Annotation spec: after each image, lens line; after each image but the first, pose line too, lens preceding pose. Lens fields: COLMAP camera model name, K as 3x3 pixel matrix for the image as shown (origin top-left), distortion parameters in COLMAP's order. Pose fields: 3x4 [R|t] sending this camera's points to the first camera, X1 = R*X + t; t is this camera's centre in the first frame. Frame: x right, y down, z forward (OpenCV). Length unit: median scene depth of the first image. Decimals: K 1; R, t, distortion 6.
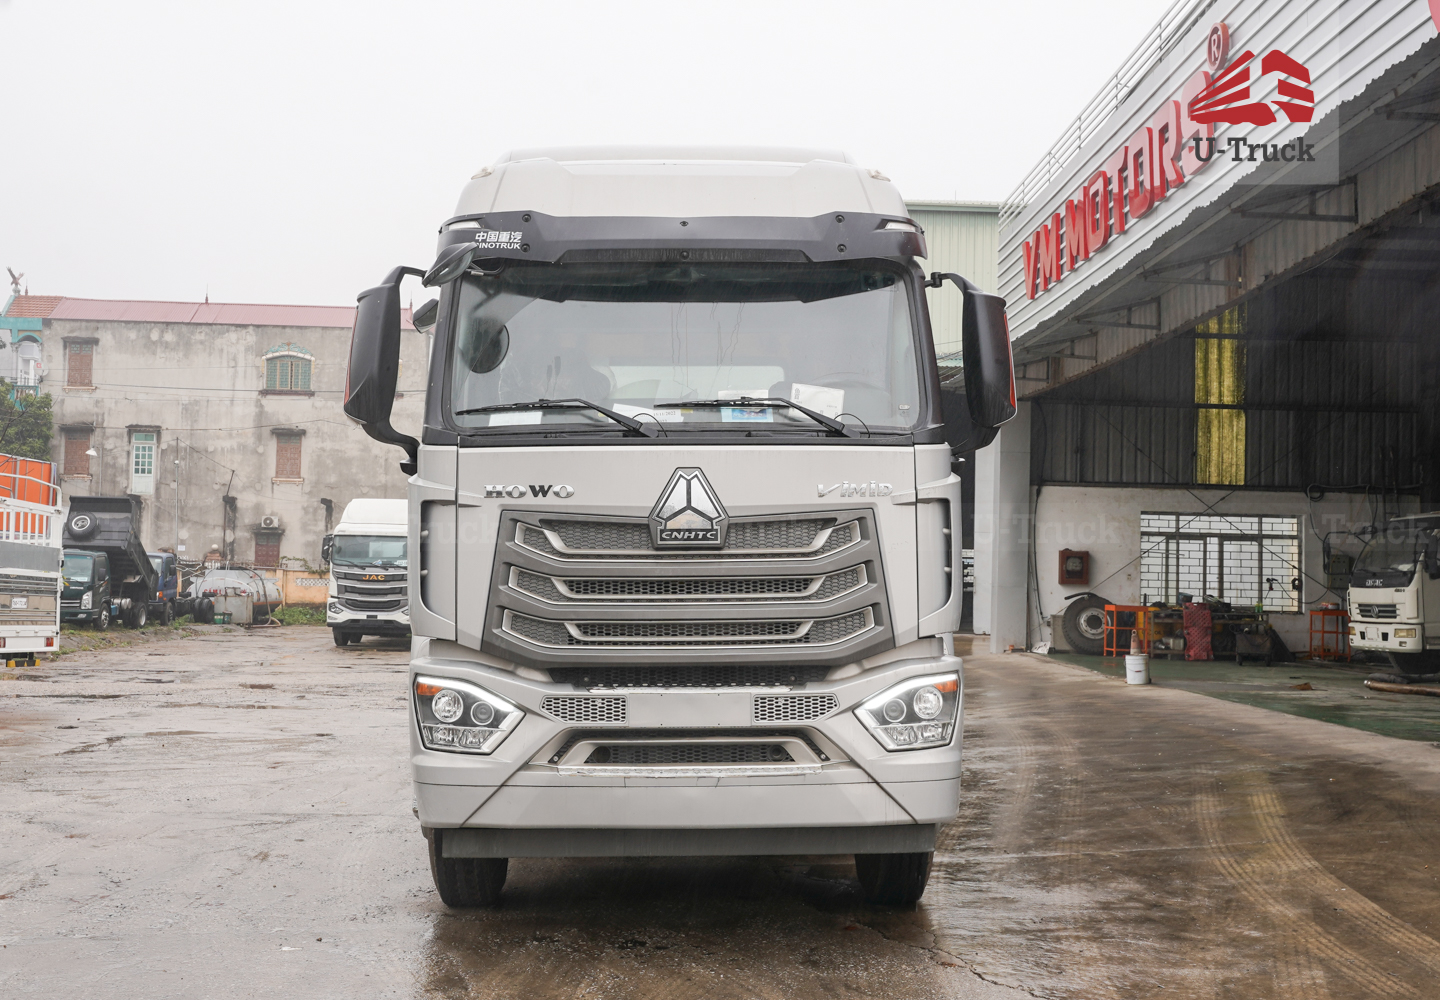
lens RADIAL K [[1159.0, 0, 693.3], [0, 1159.0, 497.3], [0, 0, 1]] dist [0.000728, 0.001164]
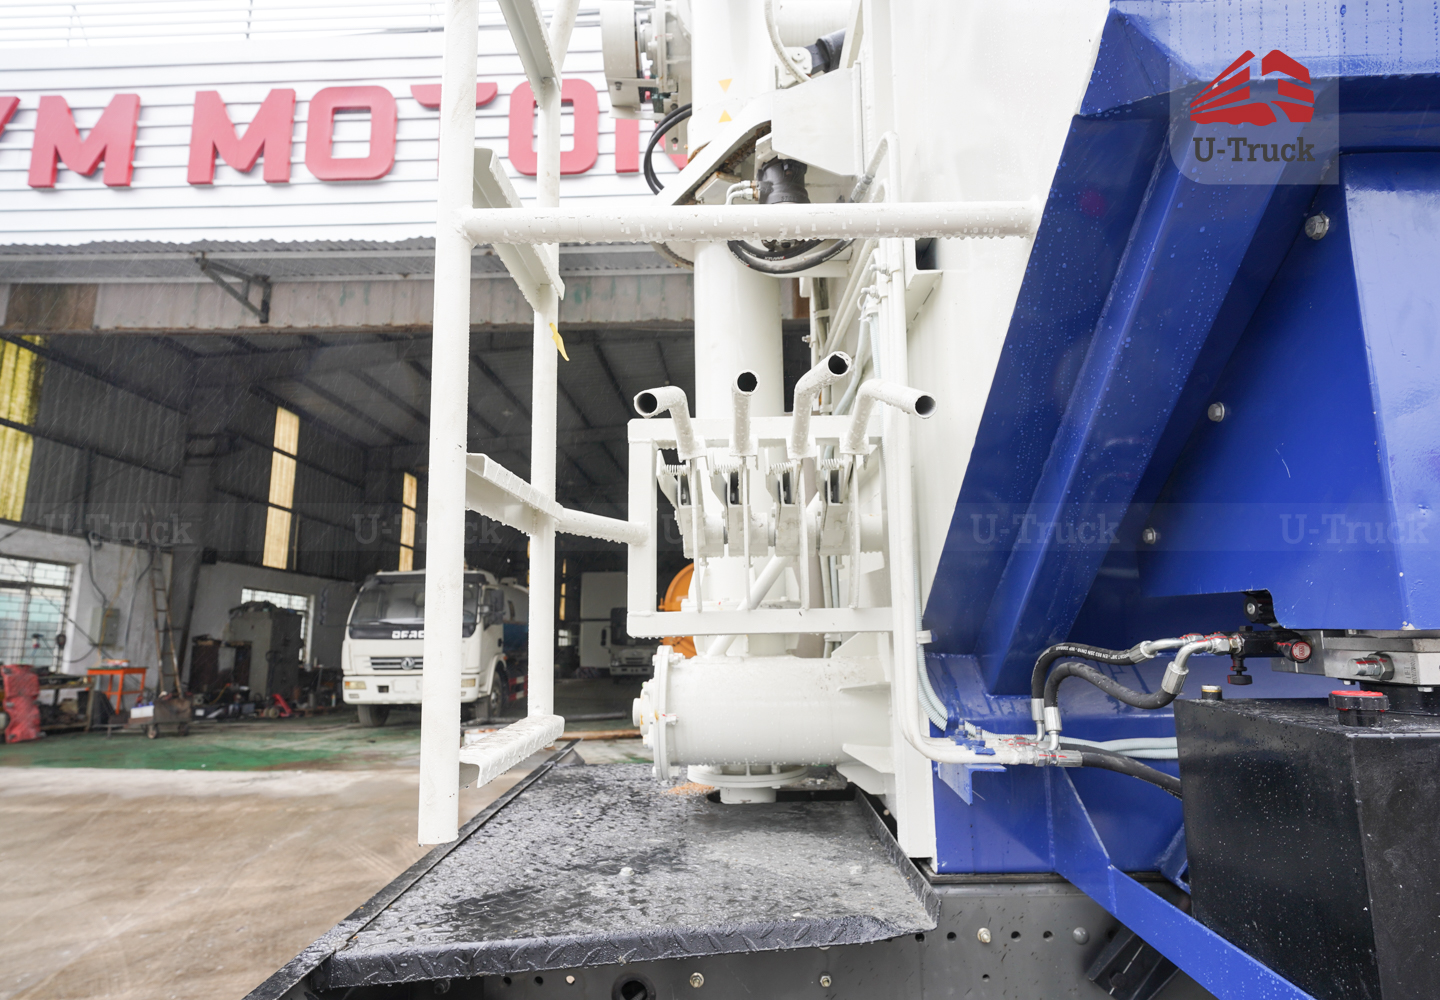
lens RADIAL K [[828.6, 0, 712.4], [0, 828.6, 502.5], [0, 0, 1]] dist [0.000031, 0.001021]
pose [[0.060766, 0.159246, 0.985367, -0.091471], [-0.066157, 0.985663, -0.155214, 0.035914], [-0.995957, -0.055757, 0.070430, 0.460241]]
